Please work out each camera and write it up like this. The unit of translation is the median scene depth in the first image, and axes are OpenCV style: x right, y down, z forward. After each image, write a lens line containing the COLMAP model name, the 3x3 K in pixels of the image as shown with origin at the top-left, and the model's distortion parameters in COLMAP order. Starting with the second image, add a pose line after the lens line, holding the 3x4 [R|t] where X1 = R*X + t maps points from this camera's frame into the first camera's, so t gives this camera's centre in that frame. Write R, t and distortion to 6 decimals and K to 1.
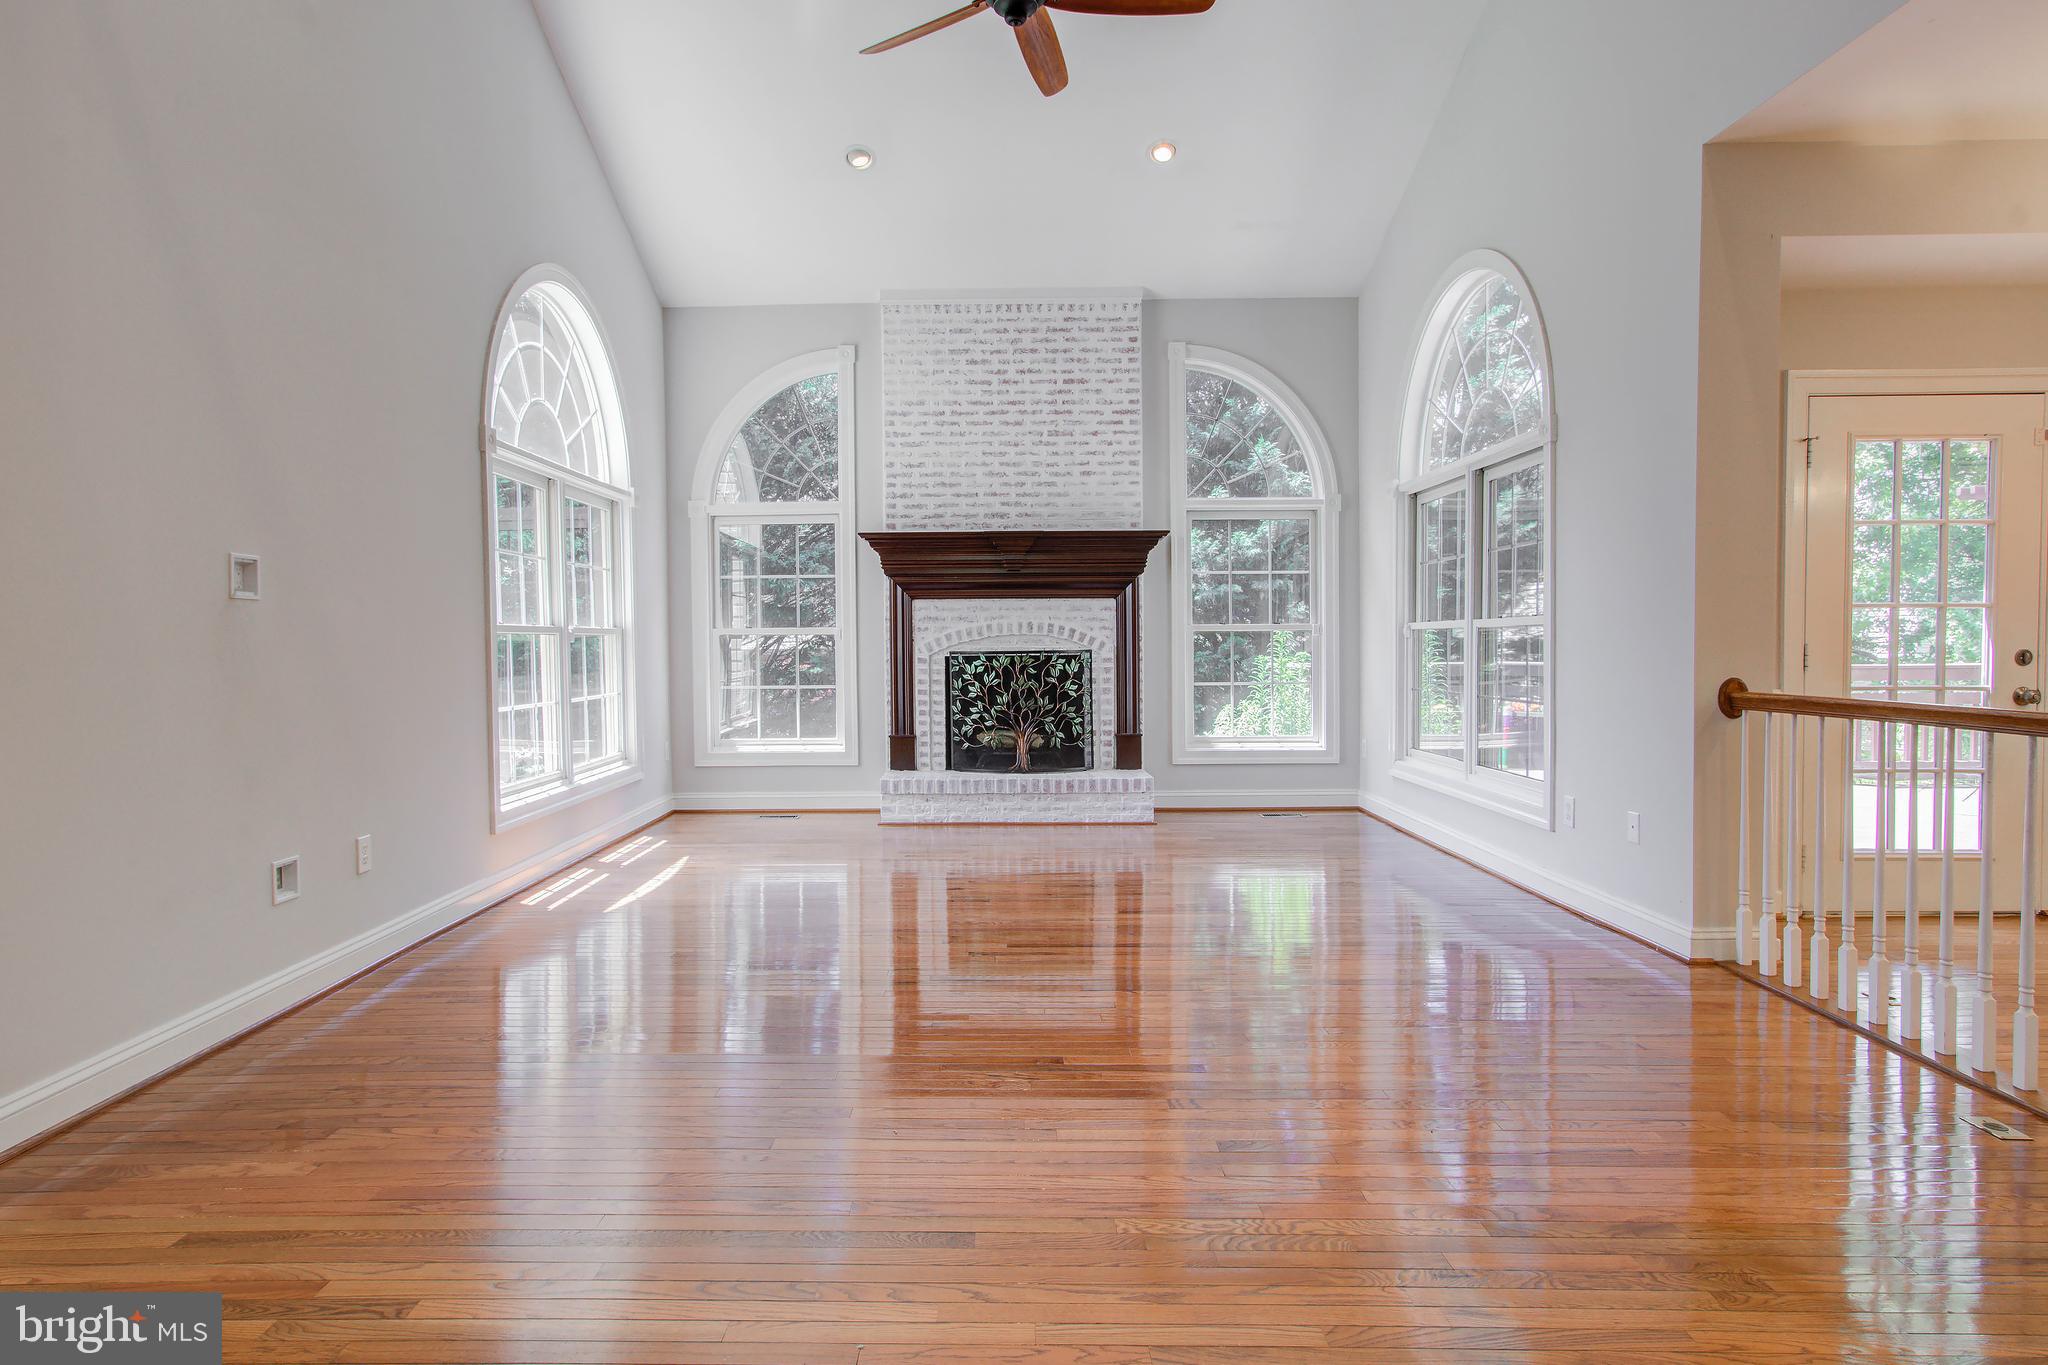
lens RADIAL K [[1103.7, 0, 1024.6], [0, 1103.7, 638.7], [0, 0, 1]] dist [-0.005521, 0.011021]
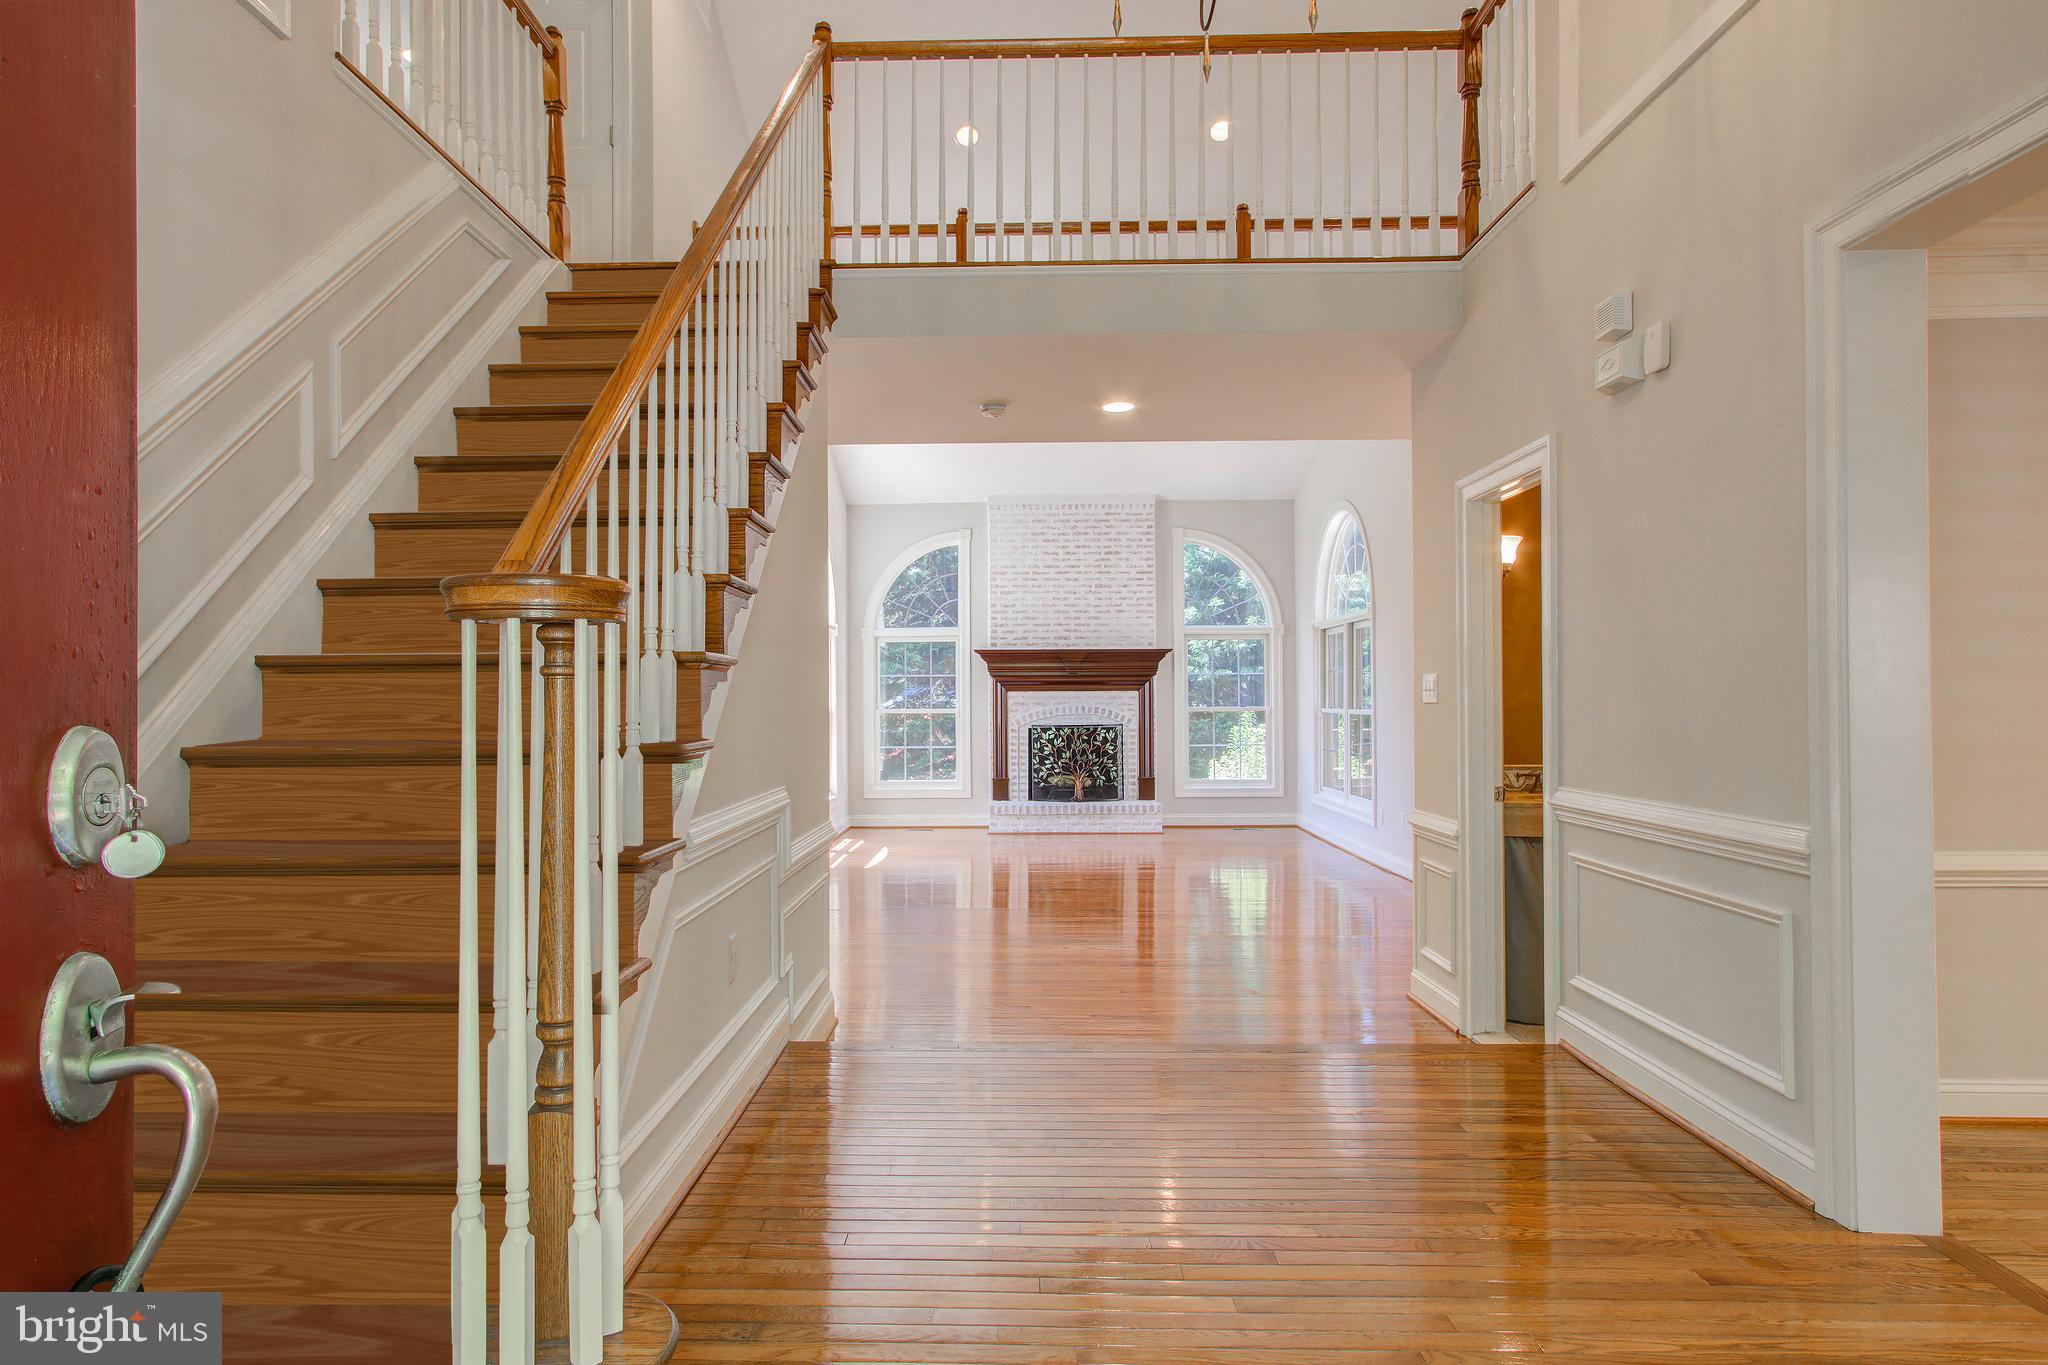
lens RADIAL K [[1103.7, 0, 979.1], [0, 1103.7, 728.4], [0, 0, 1]] dist [-0.005521, 0.011021]
pose [[0.998210, -0.000662, -0.059807, -0.049024], [0.002362, 0.999595, 0.028365, -0.028387], [0.059764, -0.028456, 0.997807, -0.574631]]
